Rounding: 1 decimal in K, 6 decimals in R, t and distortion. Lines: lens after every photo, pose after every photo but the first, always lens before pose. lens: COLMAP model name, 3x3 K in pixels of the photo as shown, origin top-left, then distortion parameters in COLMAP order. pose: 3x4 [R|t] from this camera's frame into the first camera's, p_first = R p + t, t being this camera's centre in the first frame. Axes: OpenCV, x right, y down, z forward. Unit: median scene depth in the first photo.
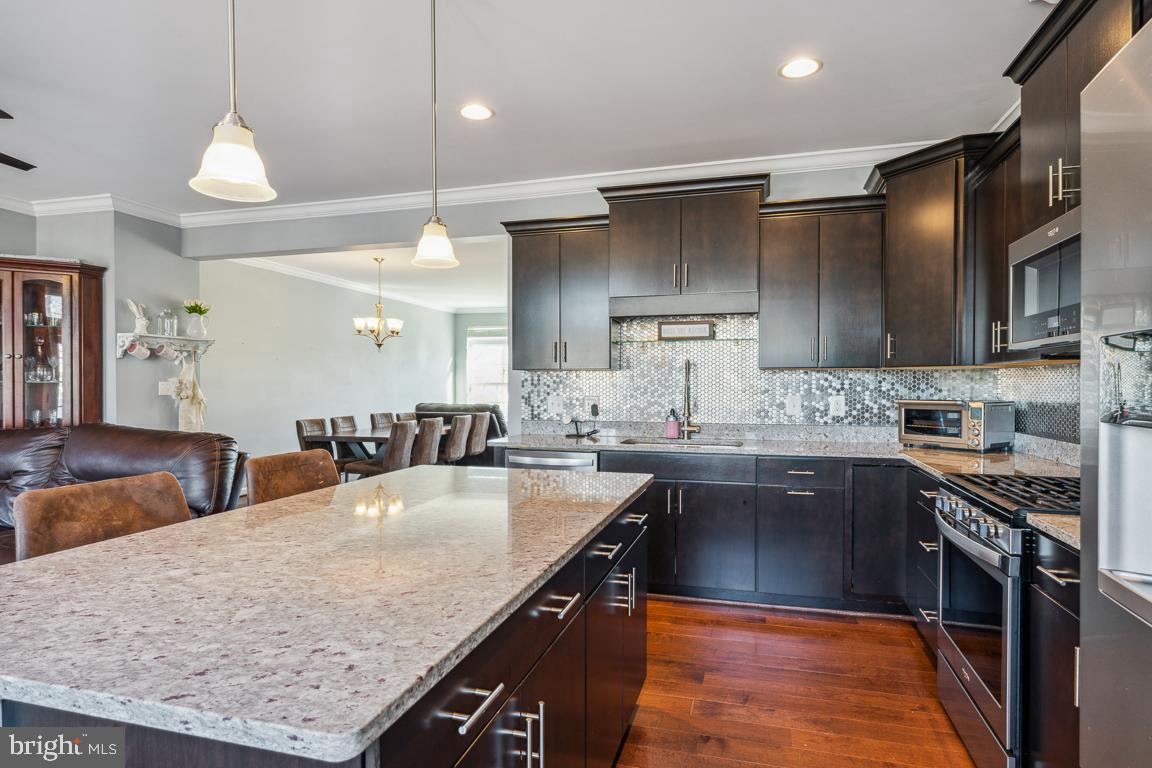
lens RADIAL K [[603.0, 0, 576.5], [0, 603.0, 391.8], [0, 0, 1]] dist [-0.002922, 0.001232]
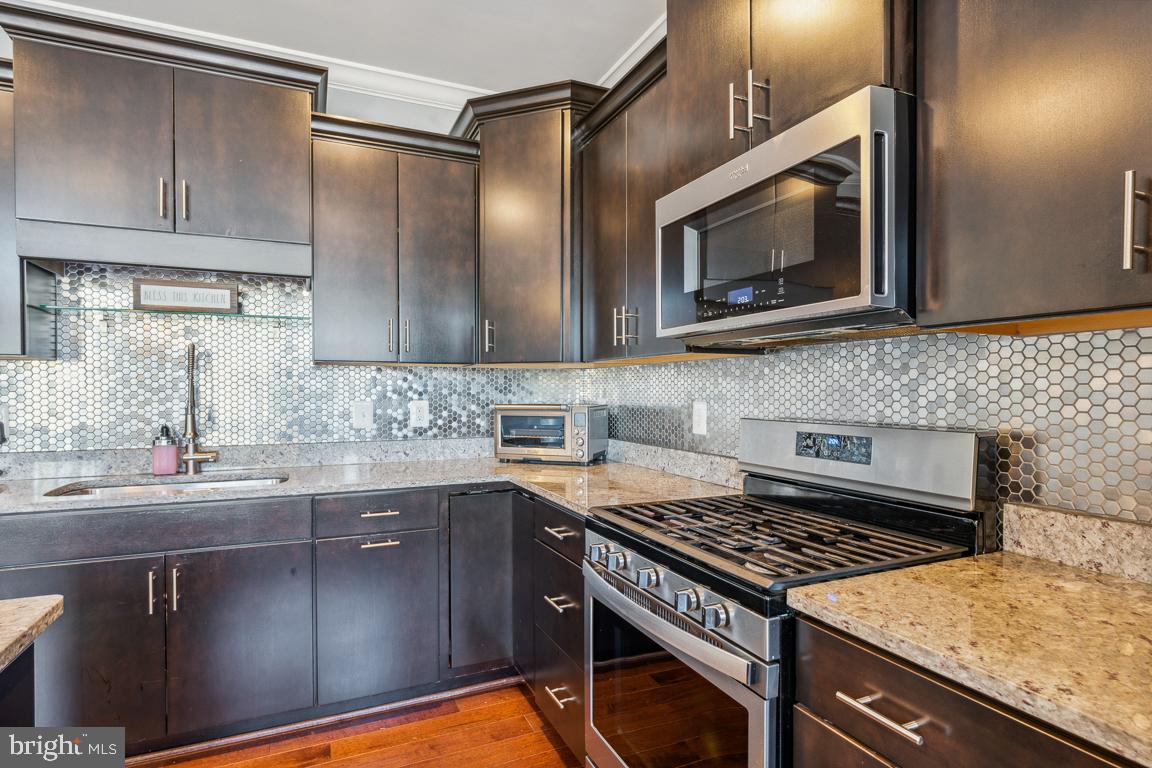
lens RADIAL K [[603.0, 0, 567.5], [0, 603.0, 400.3], [0, 0, 1]] dist [-0.002922, 0.001232]
pose [[0.762765, -0.011699, 0.646570, 0.083762], [0.008442, 0.999931, 0.008134, 0.001590], [-0.646621, -0.000746, 0.762811, 0.303808]]
